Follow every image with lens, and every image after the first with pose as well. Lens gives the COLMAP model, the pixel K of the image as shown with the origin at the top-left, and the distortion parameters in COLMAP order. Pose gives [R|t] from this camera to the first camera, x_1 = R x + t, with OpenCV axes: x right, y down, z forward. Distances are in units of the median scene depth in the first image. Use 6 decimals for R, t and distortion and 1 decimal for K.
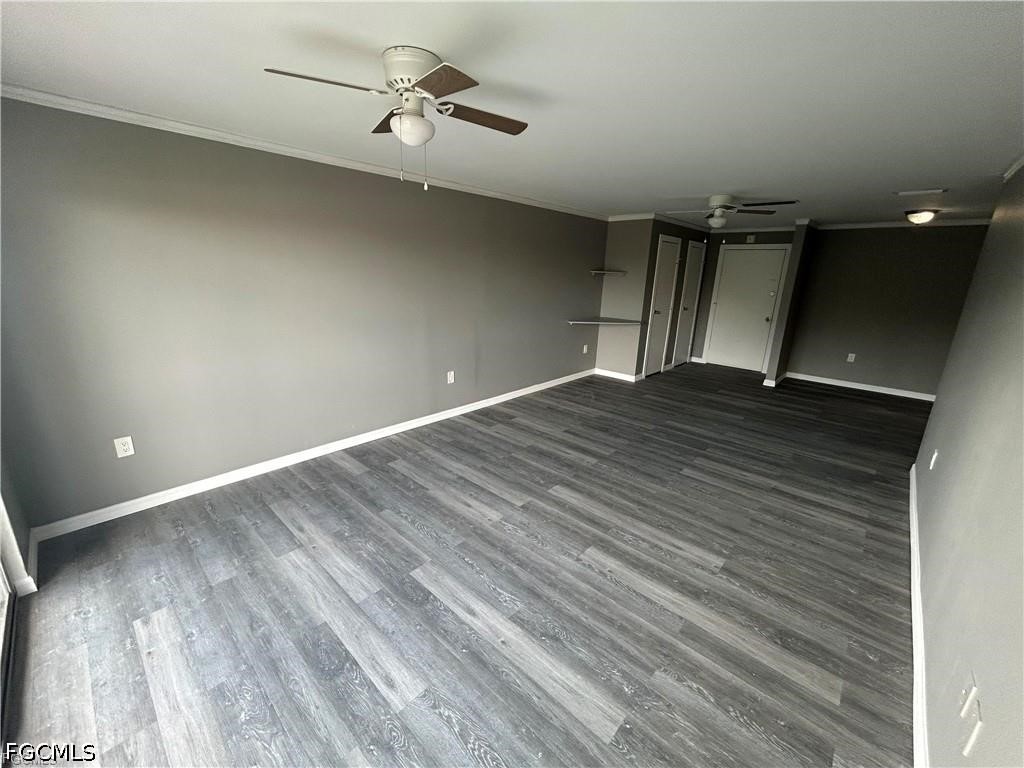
lens RADIAL K [[411.0, 0, 508.2], [0, 411.0, 383.7], [0, 0, 1]] dist [-0.002935, 0.001353]
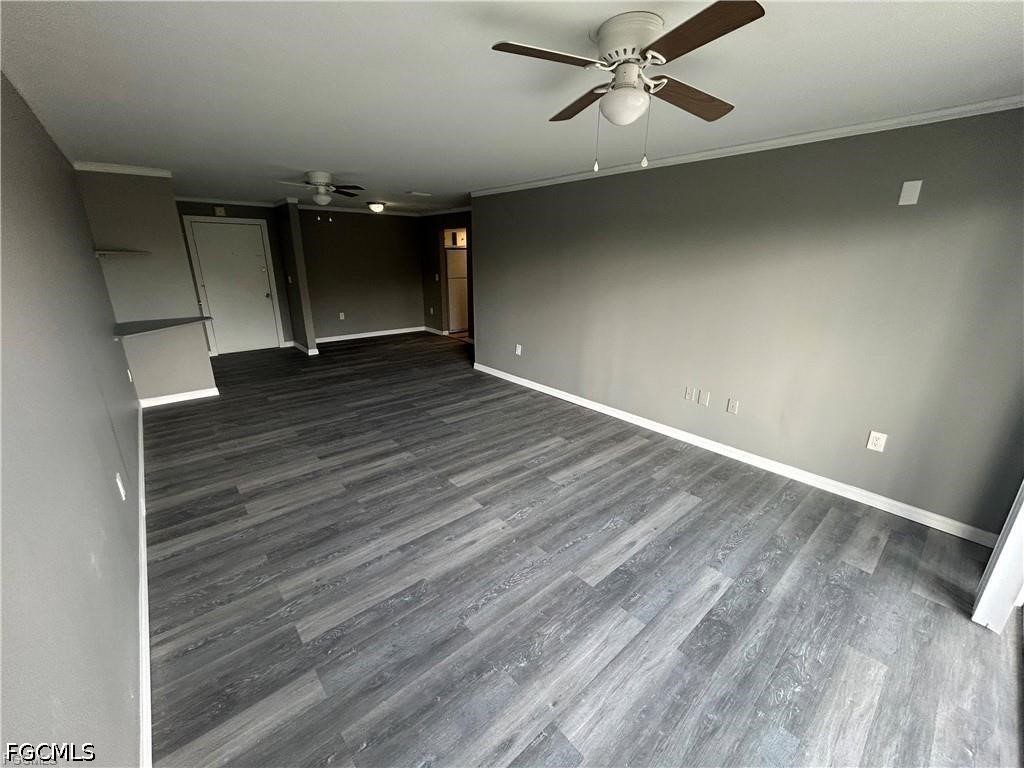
lens RADIAL K [[411.0, 0, 507.3], [0, 411.0, 383.8], [0, 0, 1]] dist [-0.002935, 0.001353]
pose [[0.117001, -0.327523, 0.937571, -0.800376], [0.264292, 0.920281, 0.288502, -0.233553], [-0.957319, 0.214037, 0.194236, 0.729518]]
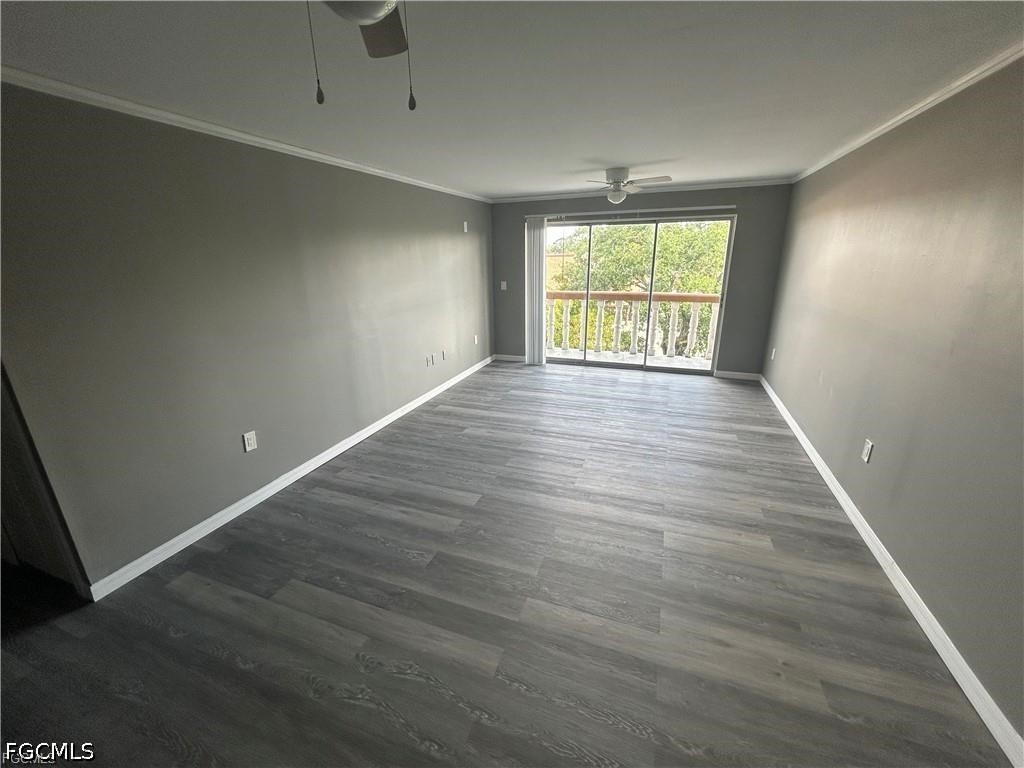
lens RADIAL K [[411.0, 0, 511.2], [0, 411.0, 382.6], [0, 0, 1]] dist [-0.002935, 0.001353]
pose [[-0.926334, 0.096448, -0.364146, 0.809310], [-0.114478, 0.848875, 0.516048, -0.528293], [0.358887, 0.519720, -0.775301, 1.952166]]
